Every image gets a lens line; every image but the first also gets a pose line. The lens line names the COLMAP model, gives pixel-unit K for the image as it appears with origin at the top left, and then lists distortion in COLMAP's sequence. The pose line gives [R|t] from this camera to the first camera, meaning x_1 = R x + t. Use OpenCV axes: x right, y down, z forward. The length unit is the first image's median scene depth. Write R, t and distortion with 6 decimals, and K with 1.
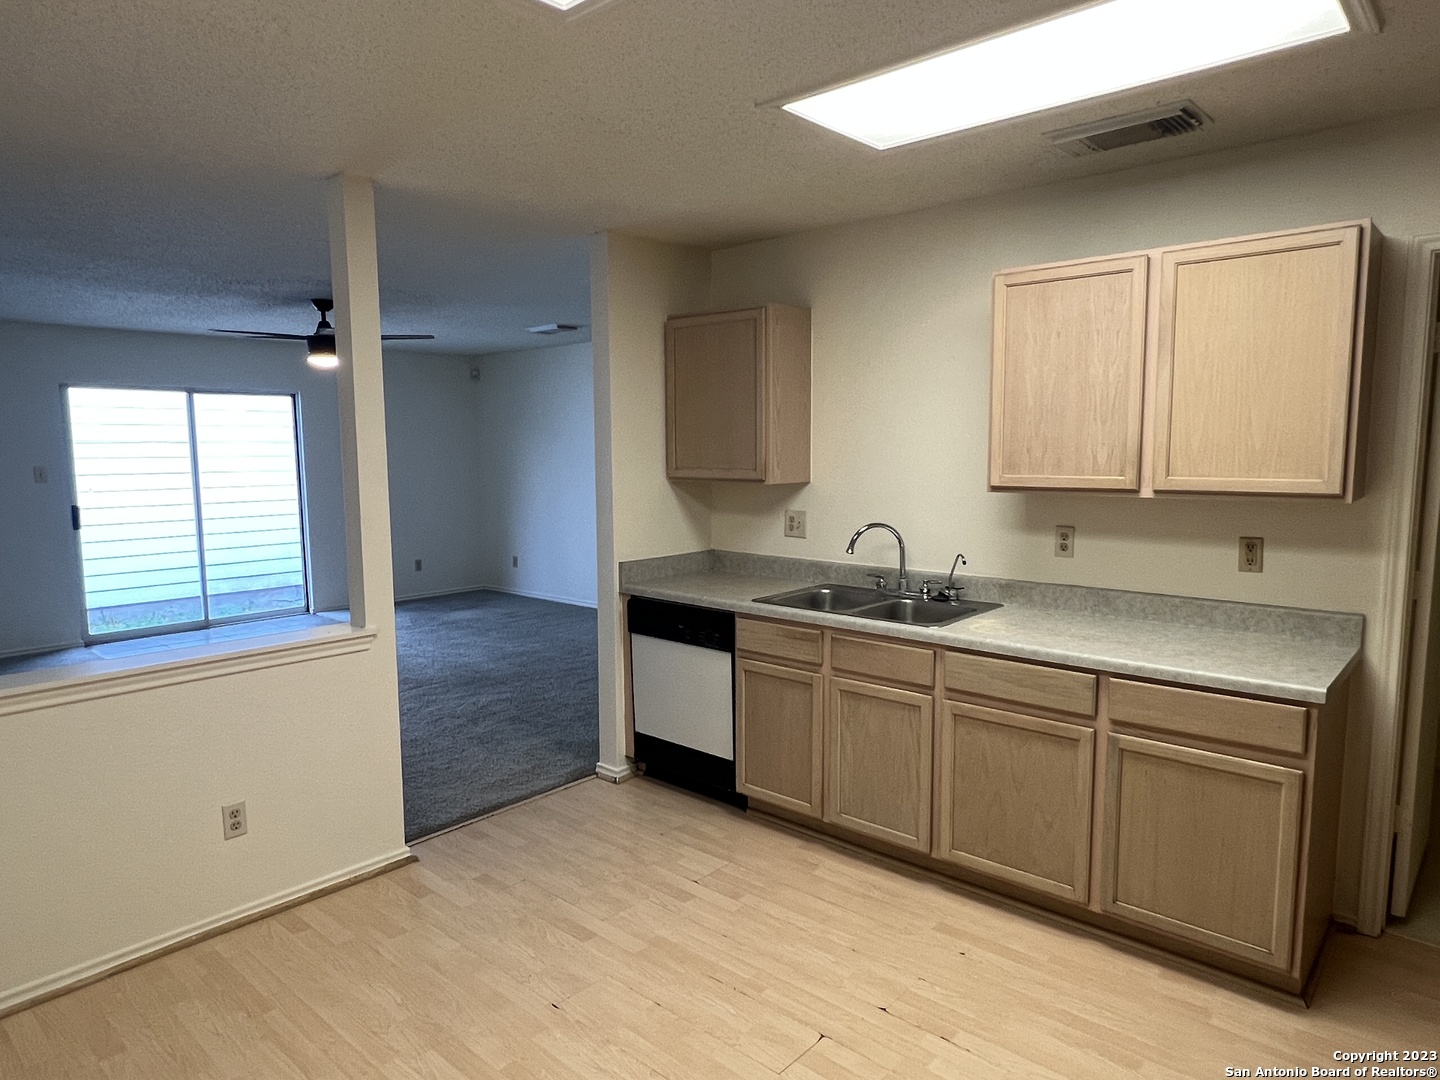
lens RADIAL K [[898.9, 0, 719.7], [0, 898.9, 541.1], [0, 0, 1]] dist [-0.001108, -0.000305]
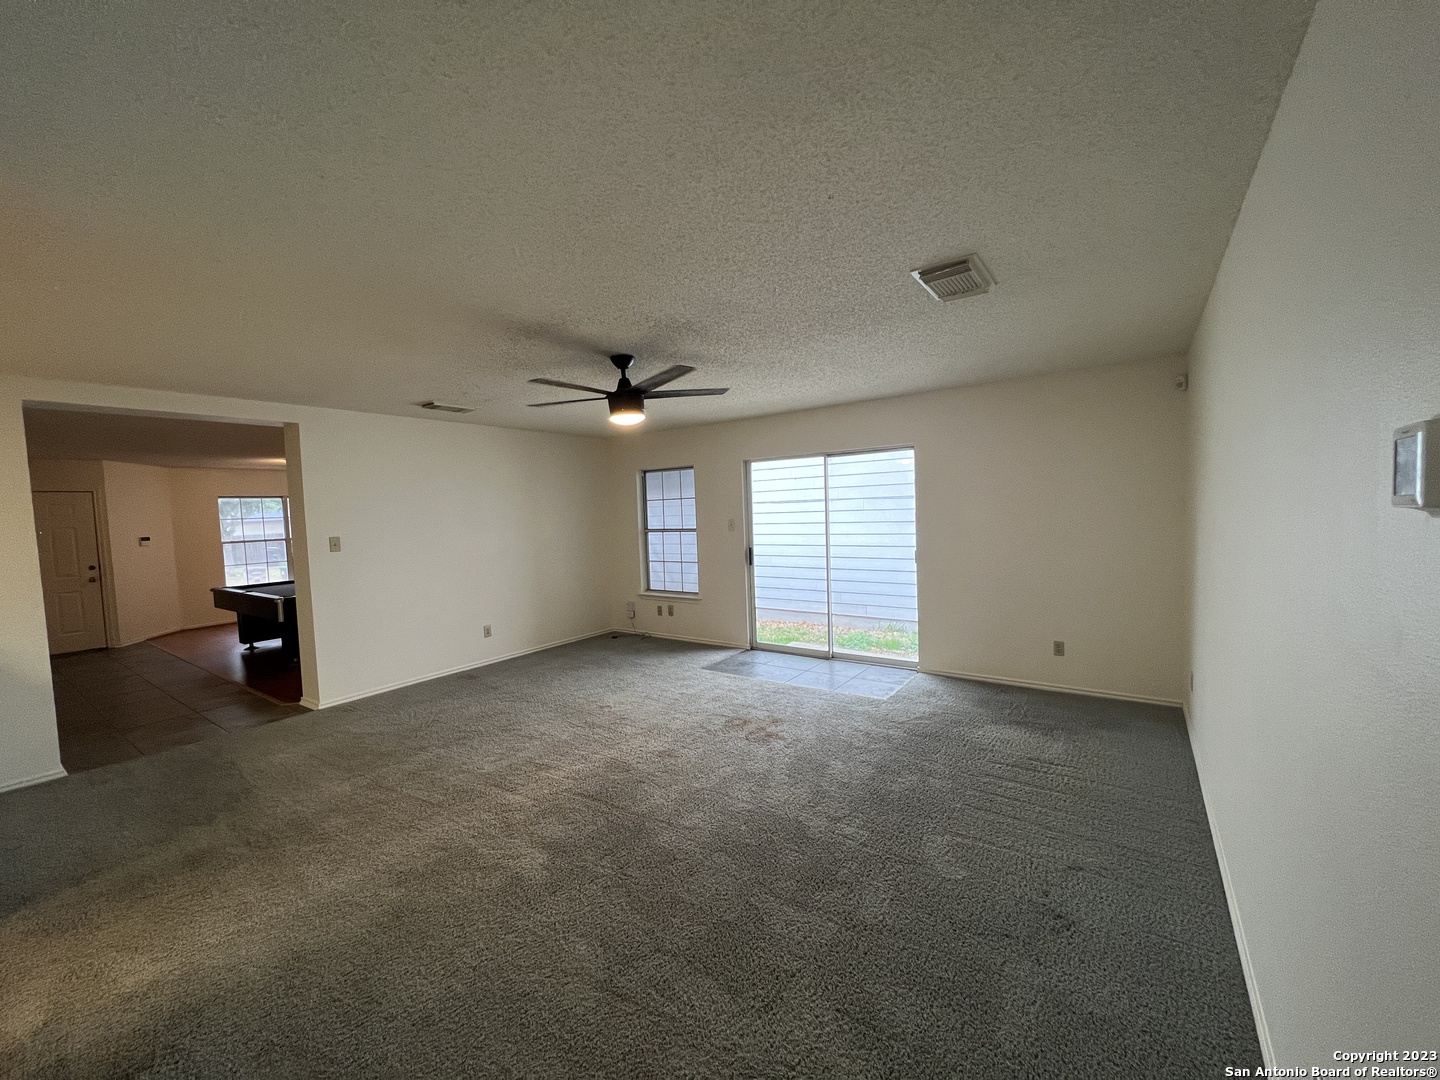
lens RADIAL K [[576.7, 0, 724.1], [0, 576.7, 537.4], [0, 0, 1]] dist [0.008749, -0.000193]
pose [[0.115175, 0.046590, -0.992252, 0.158049], [-0.073399, 0.996568, 0.038272, -0.086850], [0.990630, 0.068422, 0.118199, 0.853706]]
